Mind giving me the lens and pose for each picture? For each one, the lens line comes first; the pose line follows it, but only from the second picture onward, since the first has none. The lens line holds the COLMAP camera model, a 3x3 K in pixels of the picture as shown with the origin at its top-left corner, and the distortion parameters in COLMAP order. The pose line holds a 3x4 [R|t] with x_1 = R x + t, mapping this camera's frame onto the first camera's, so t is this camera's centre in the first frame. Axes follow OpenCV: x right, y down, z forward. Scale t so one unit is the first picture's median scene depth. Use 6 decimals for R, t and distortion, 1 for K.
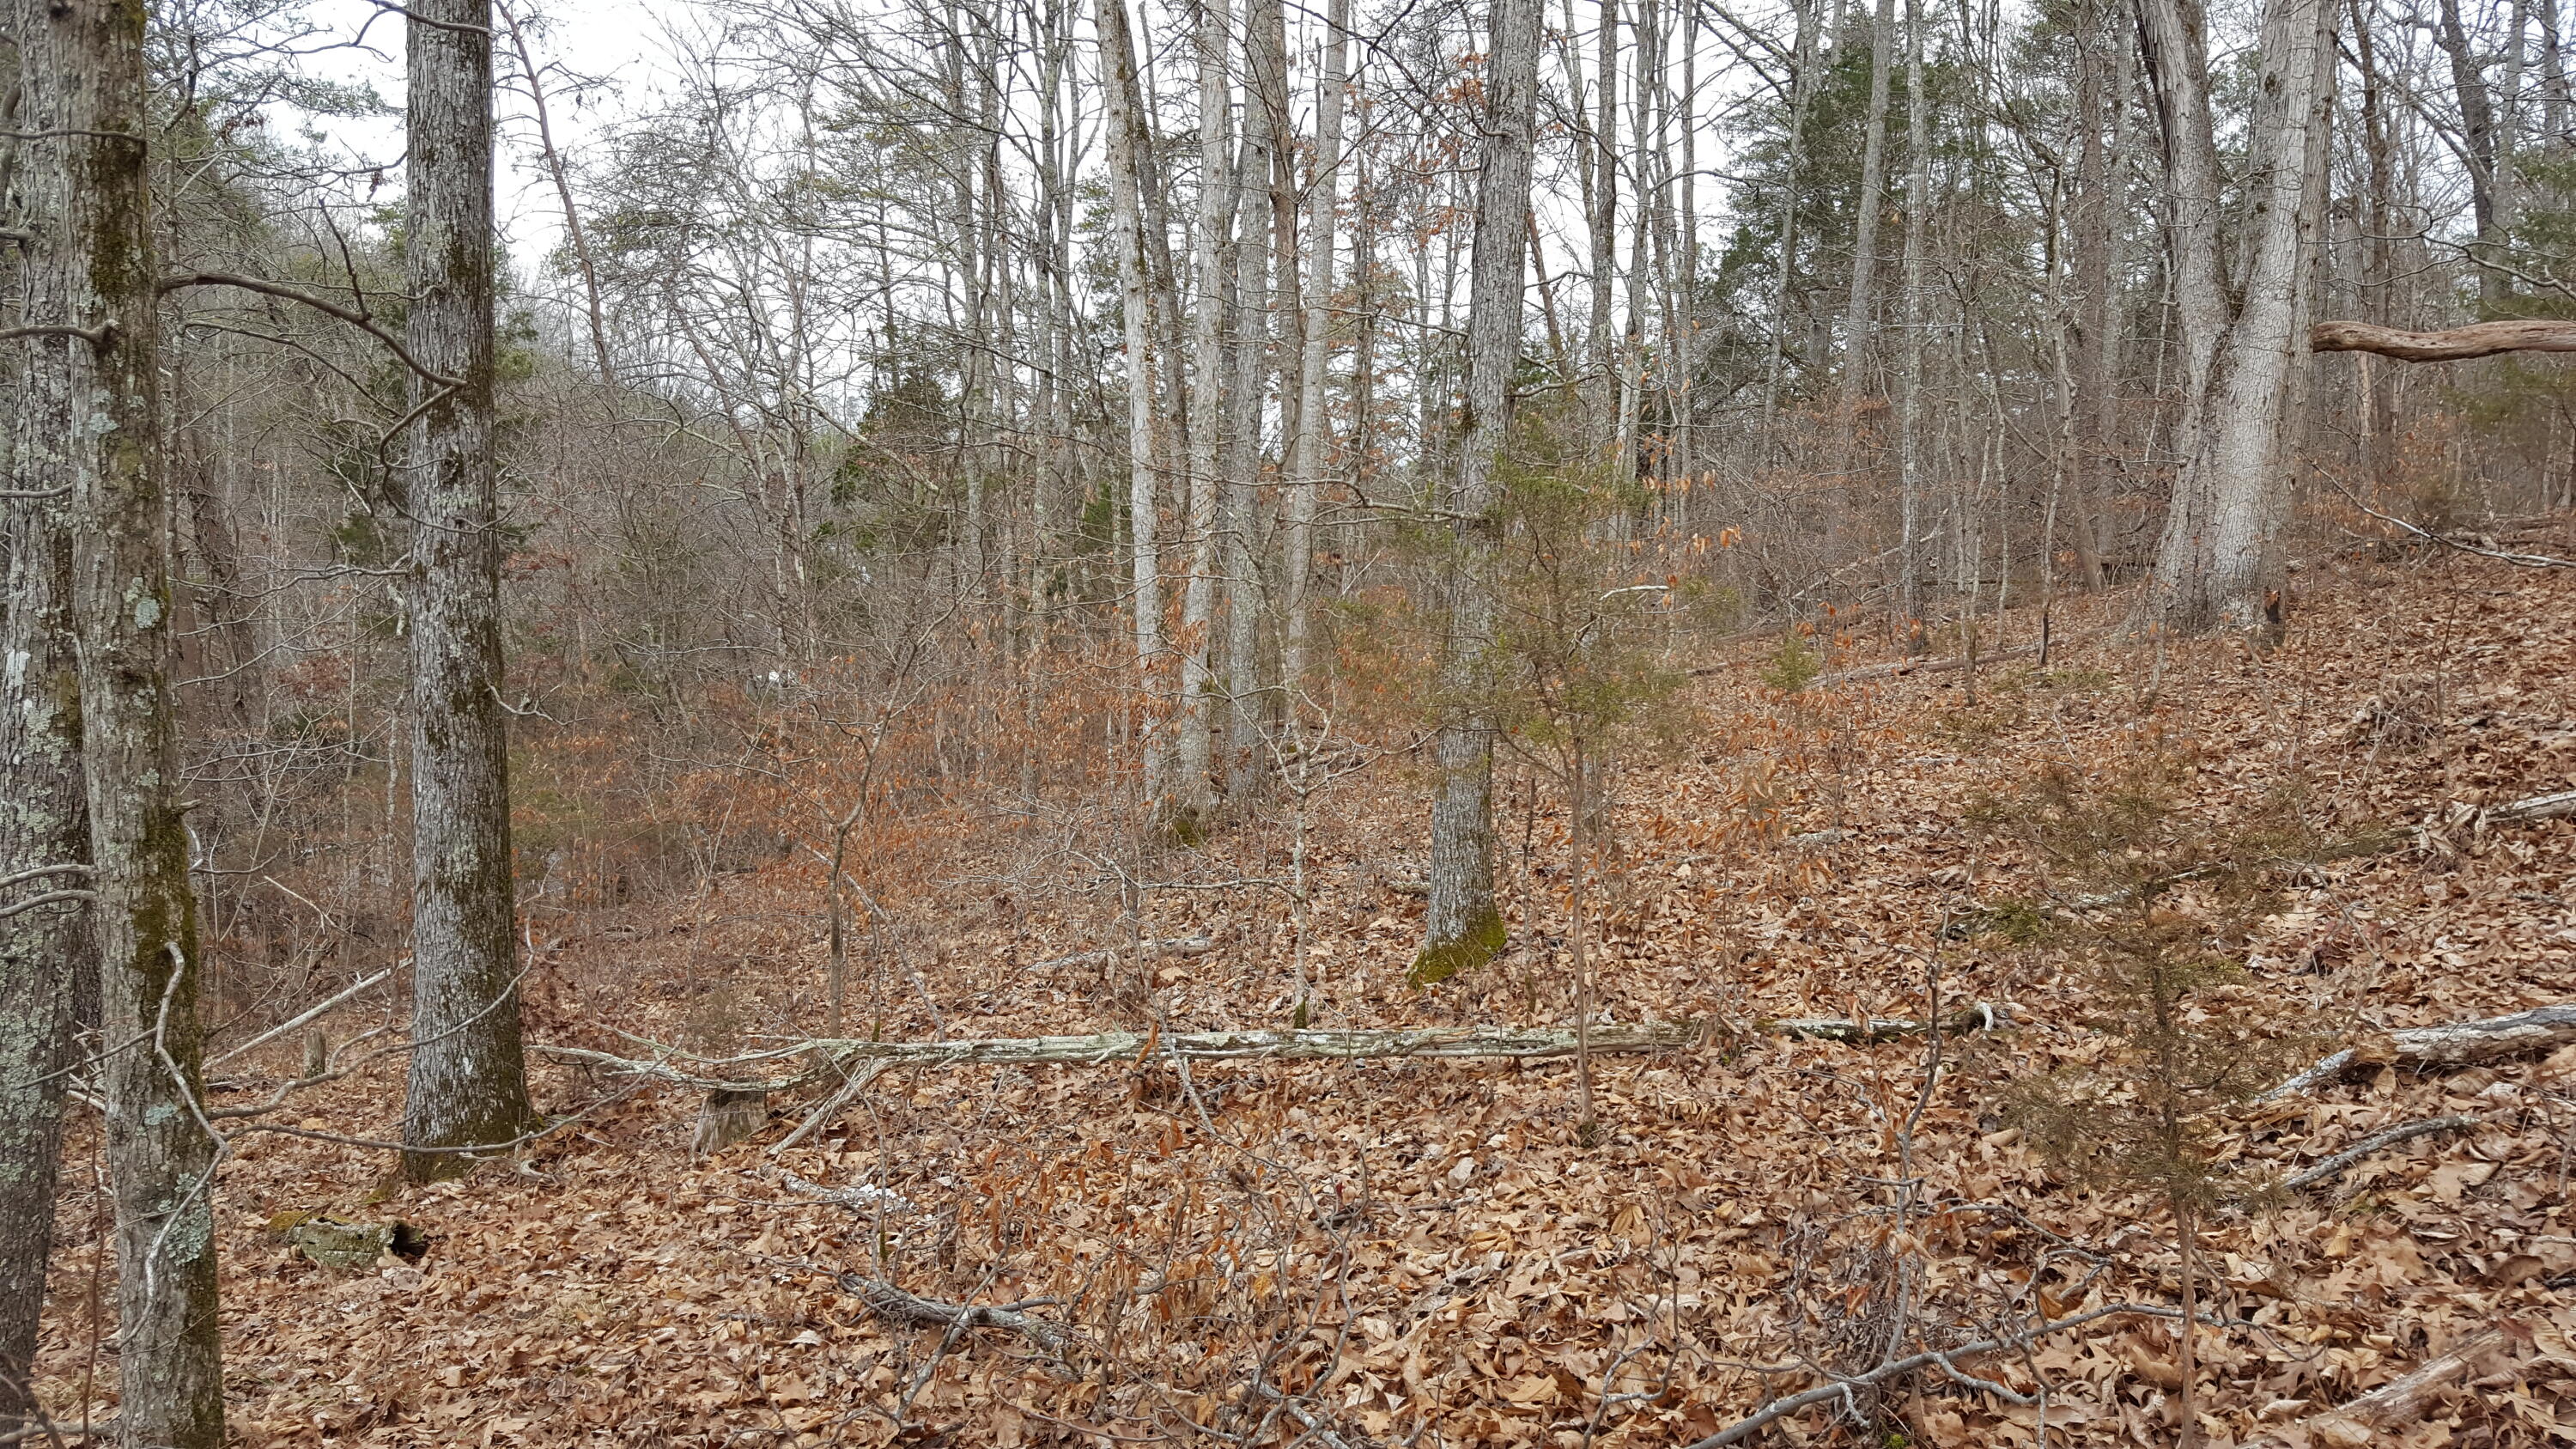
lens RADIAL K [[1939.9, 0, 1285.9], [0, 1939.9, 779.9], [0, 0, 1]] dist [0.127580, -0.186789]
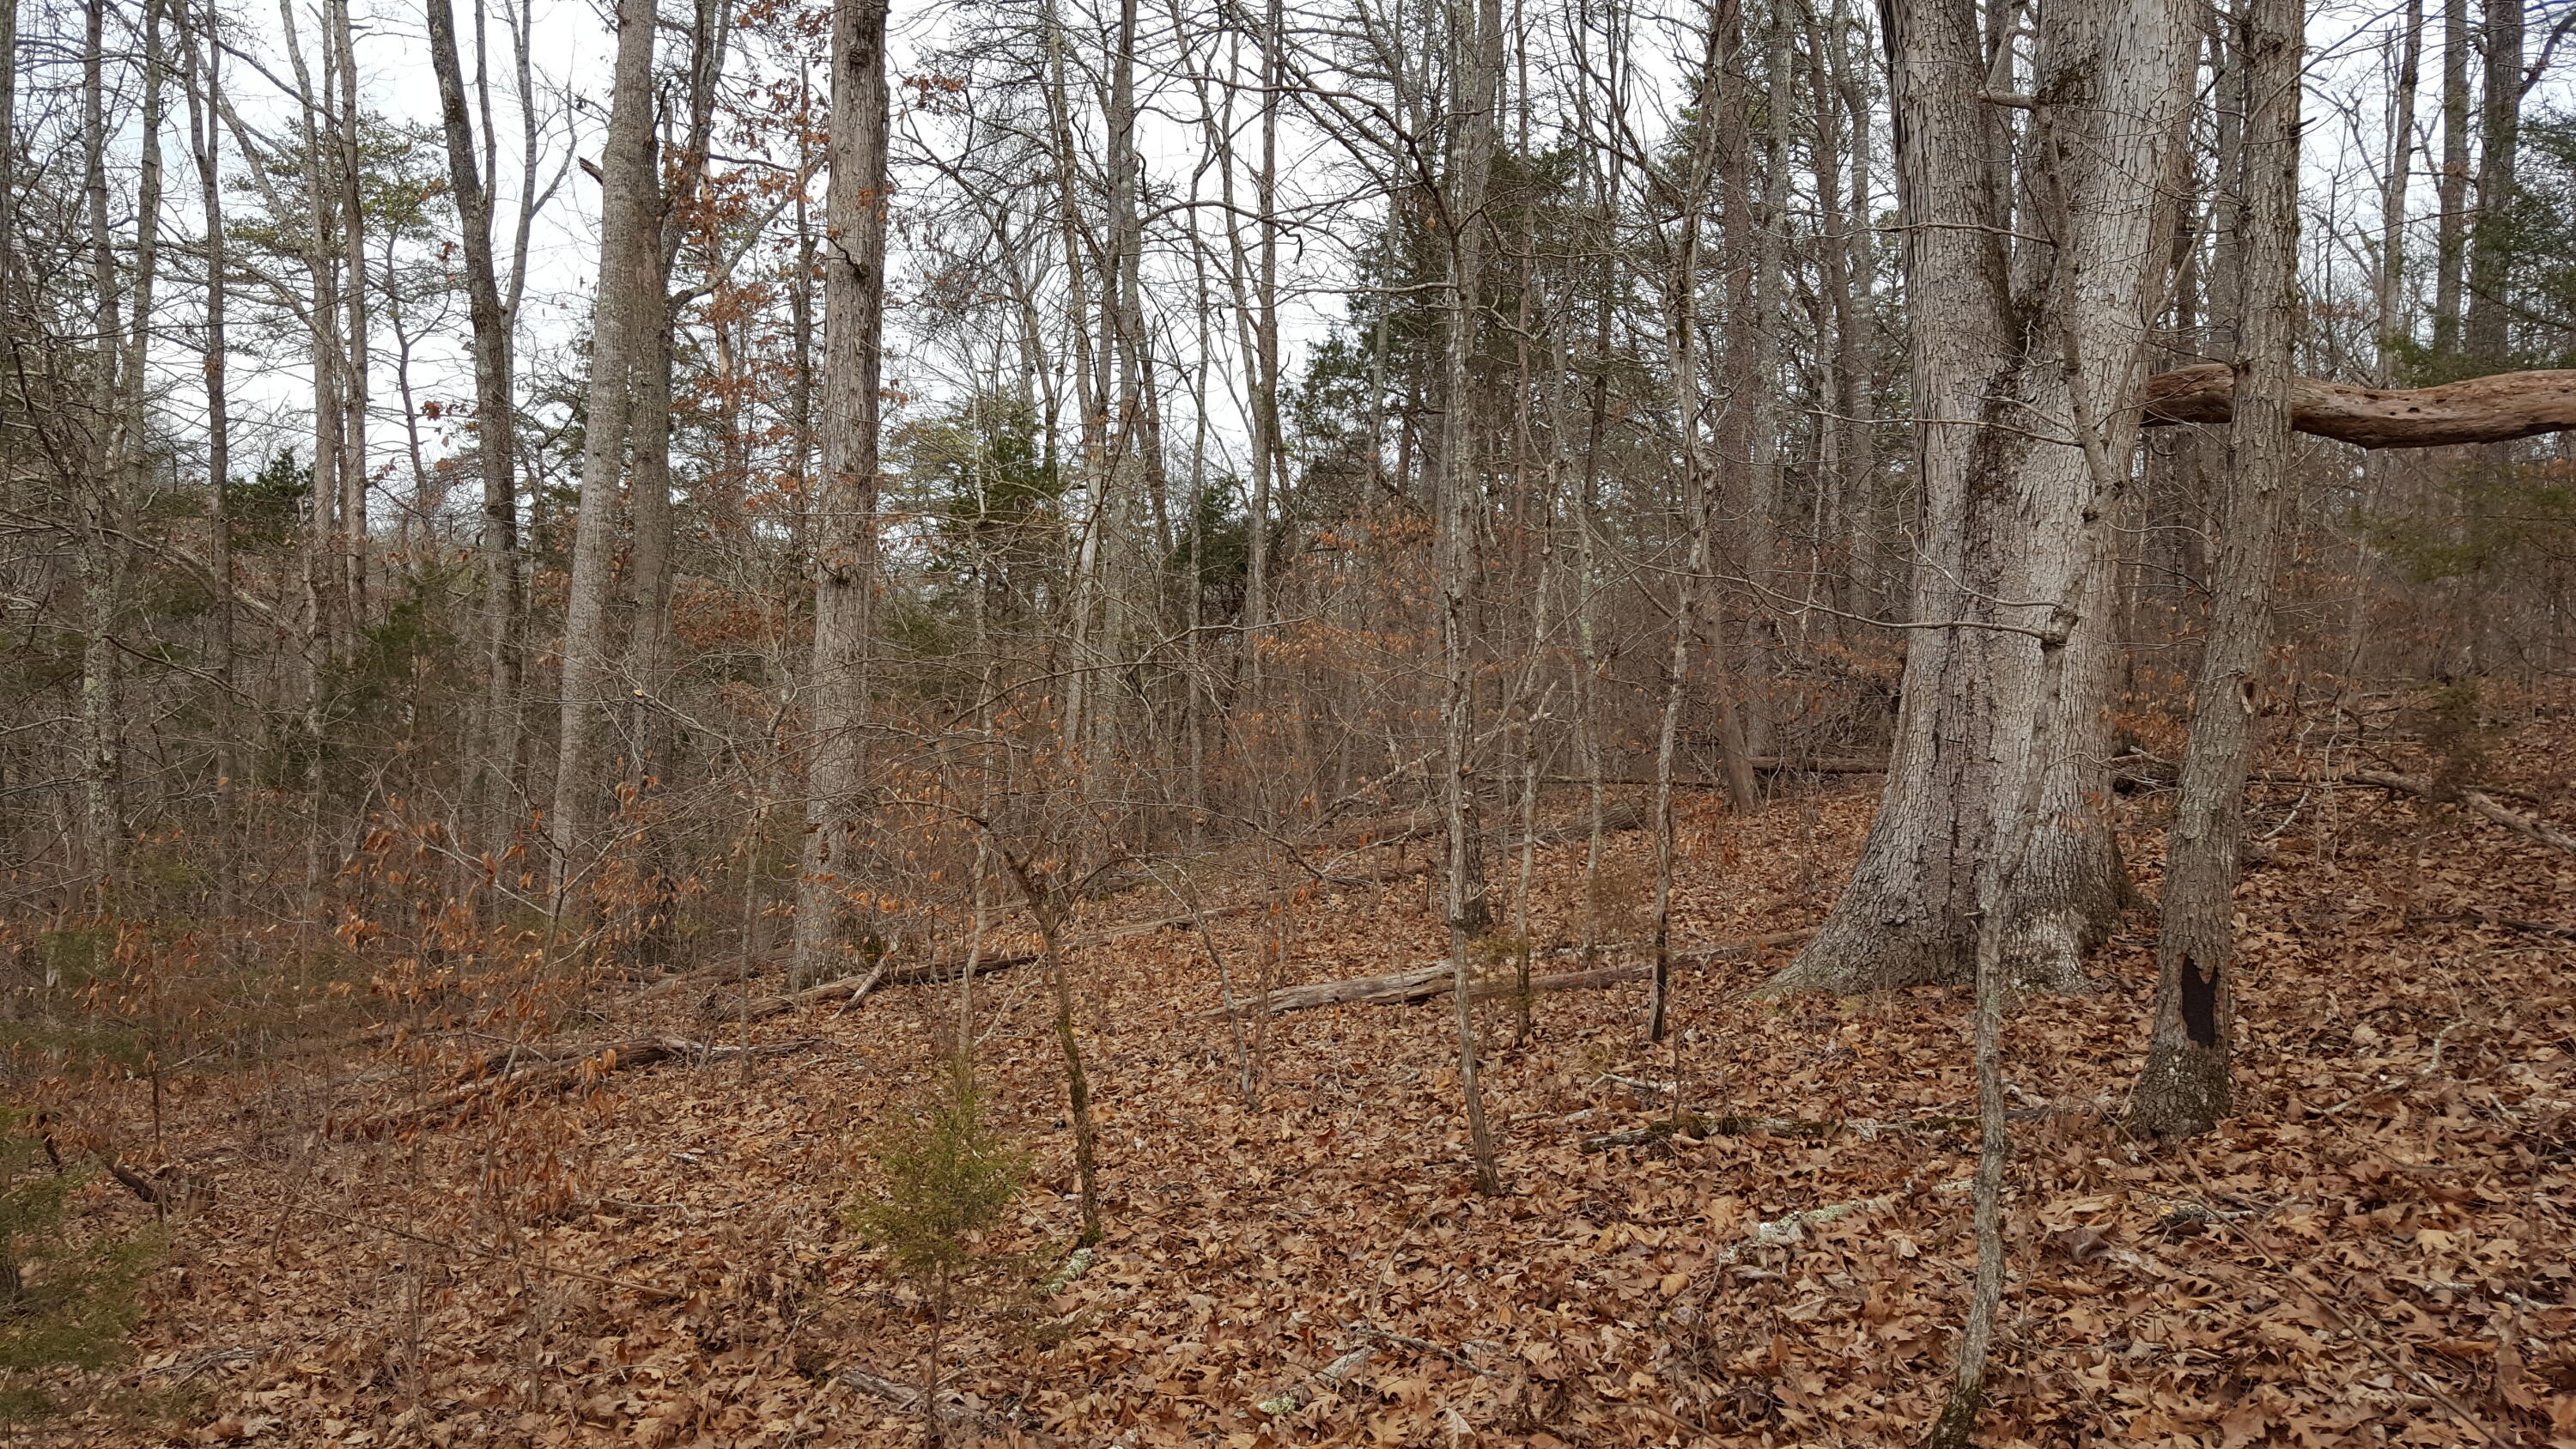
lens RADIAL K [[1979.1, 0, 1262.2], [0, 1979.1, 737.2], [0, 0, 1]] dist [0.150881, -0.246741]
pose [[0.987698, 0.025993, 0.154201, 0.112369], [-0.011286, 0.995366, -0.095496, -0.044668], [-0.155968, 0.092581, 0.983414, 0.282087]]
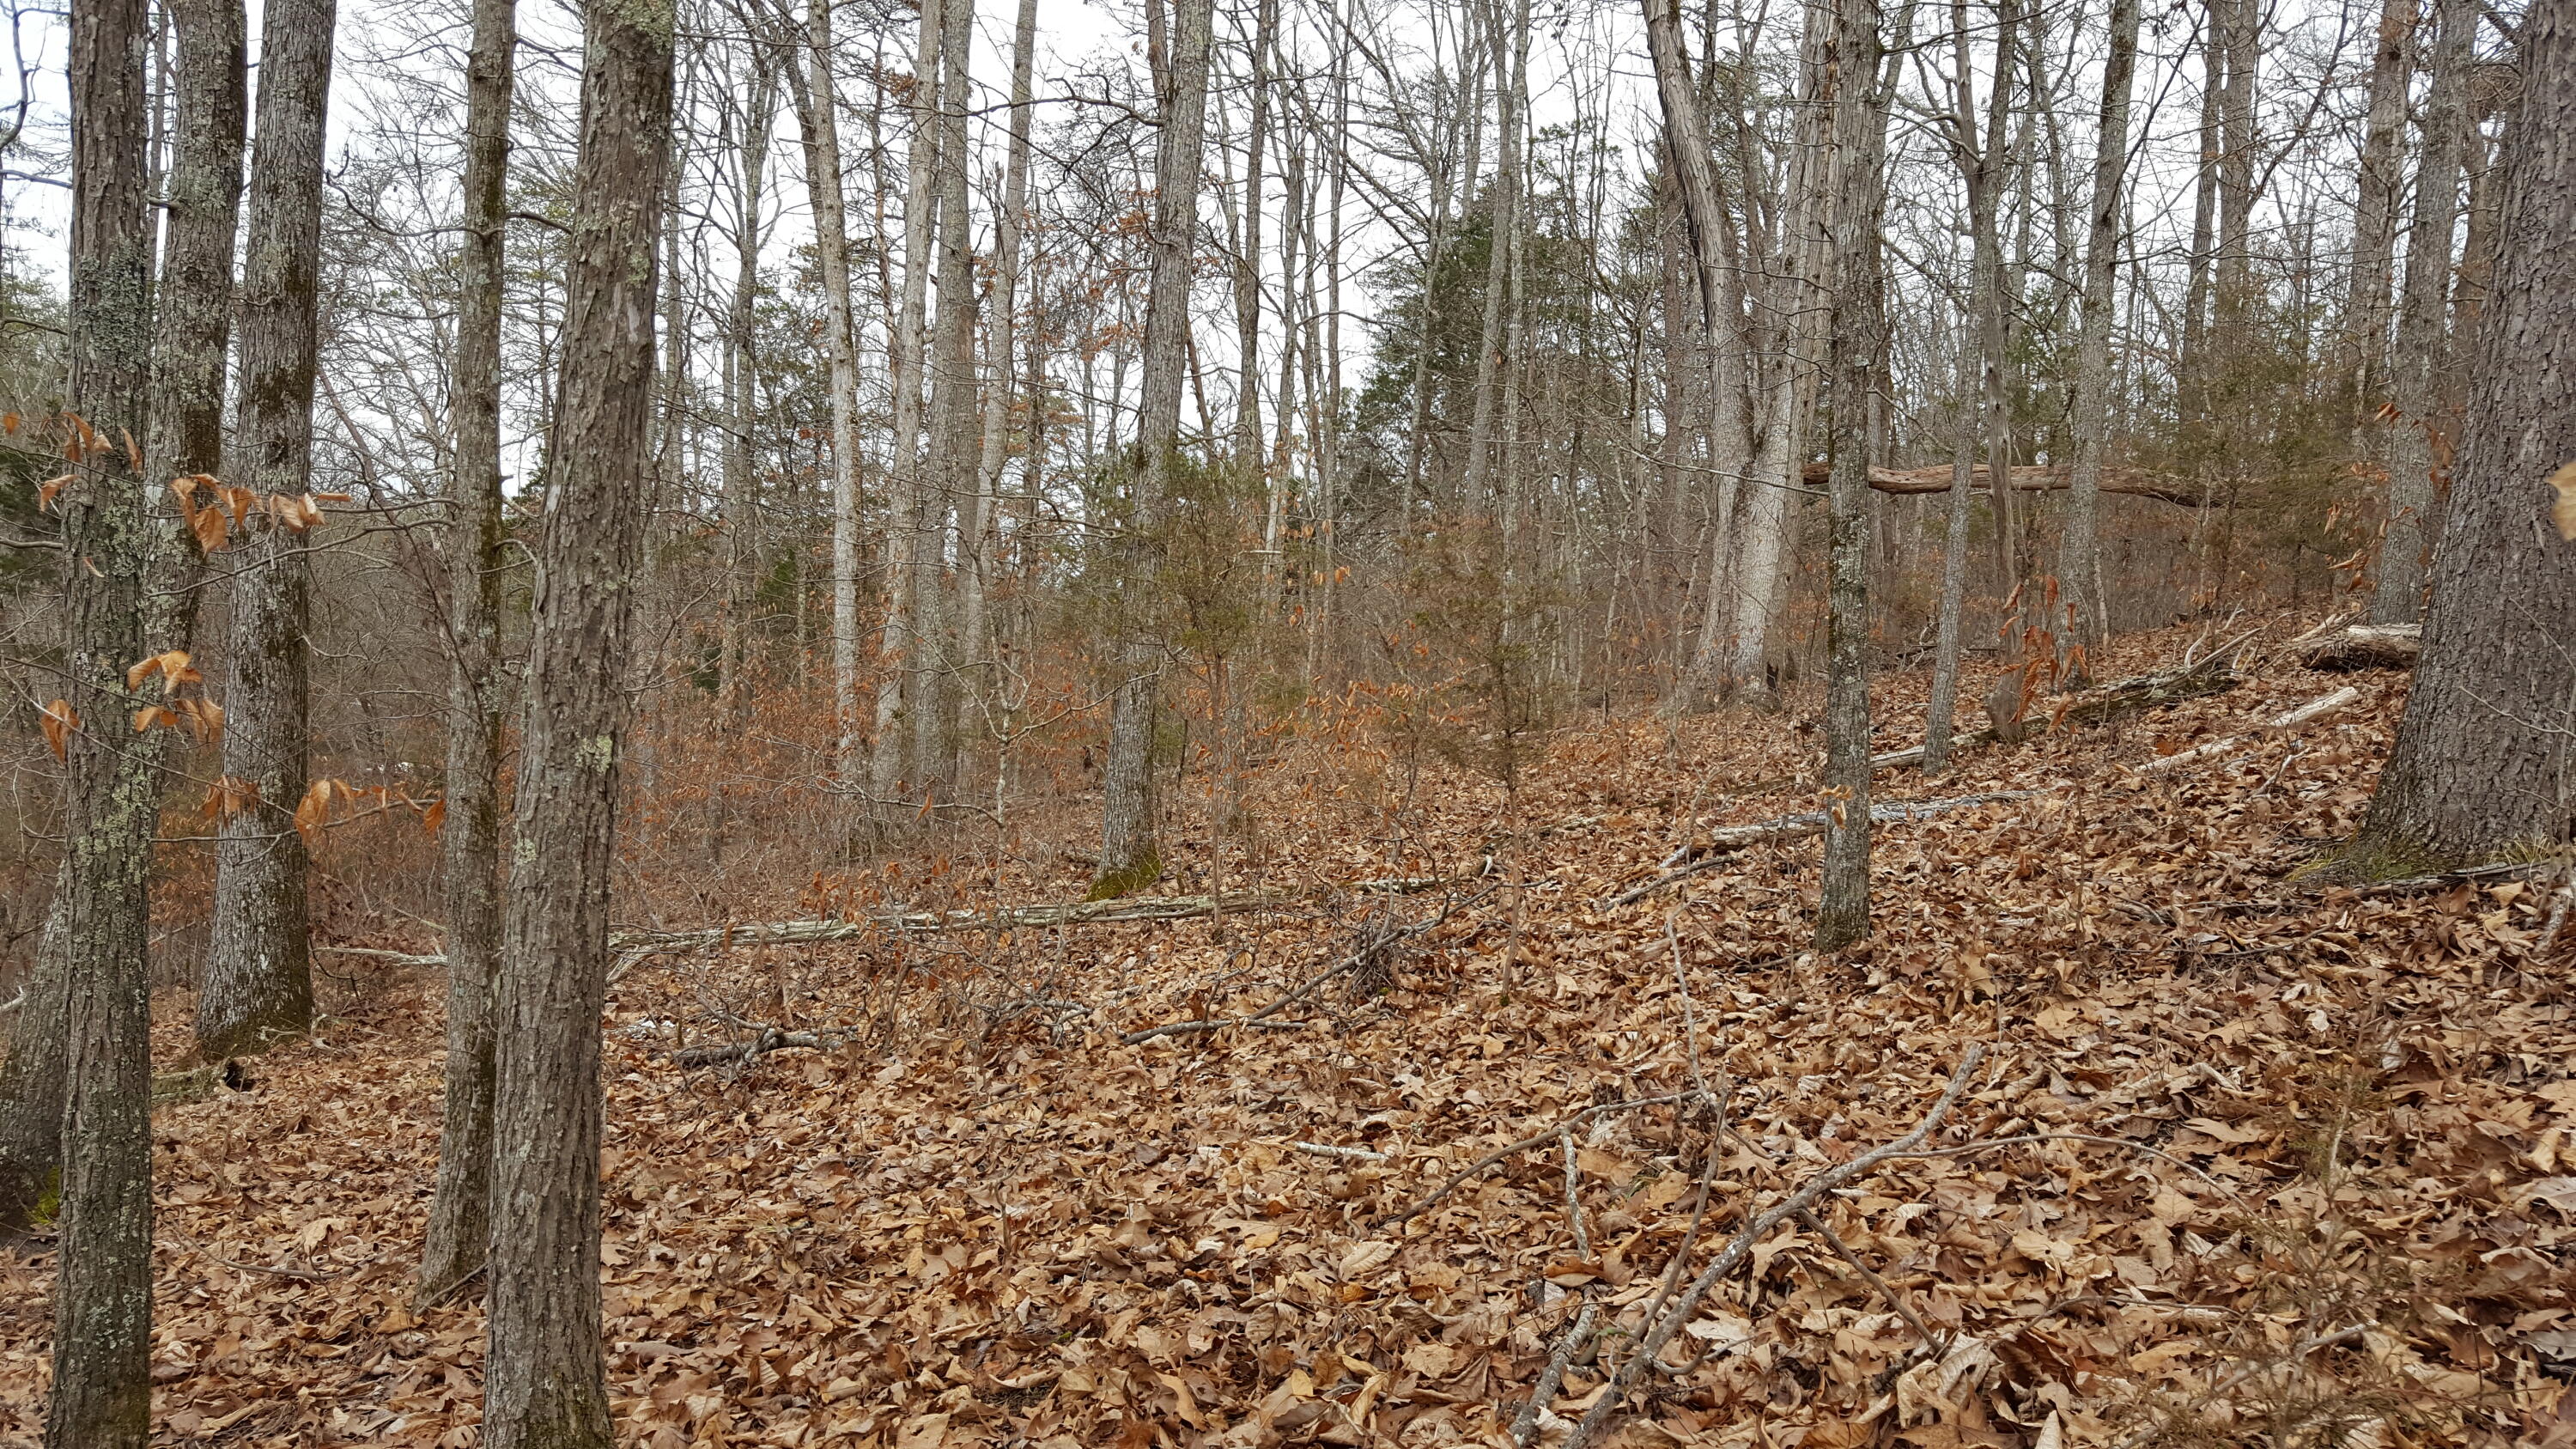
lens RADIAL K [[1921.3, 0, 1271.9], [0, 1921.3, 779.4], [0, 0, 1]] dist [0.194018, -0.340434]
pose [[0.985327, 0.025933, 0.168695, -0.007200], [-0.015513, 0.997906, -0.062797, 0.024876], [-0.169971, 0.059259, 0.983666, -0.060464]]
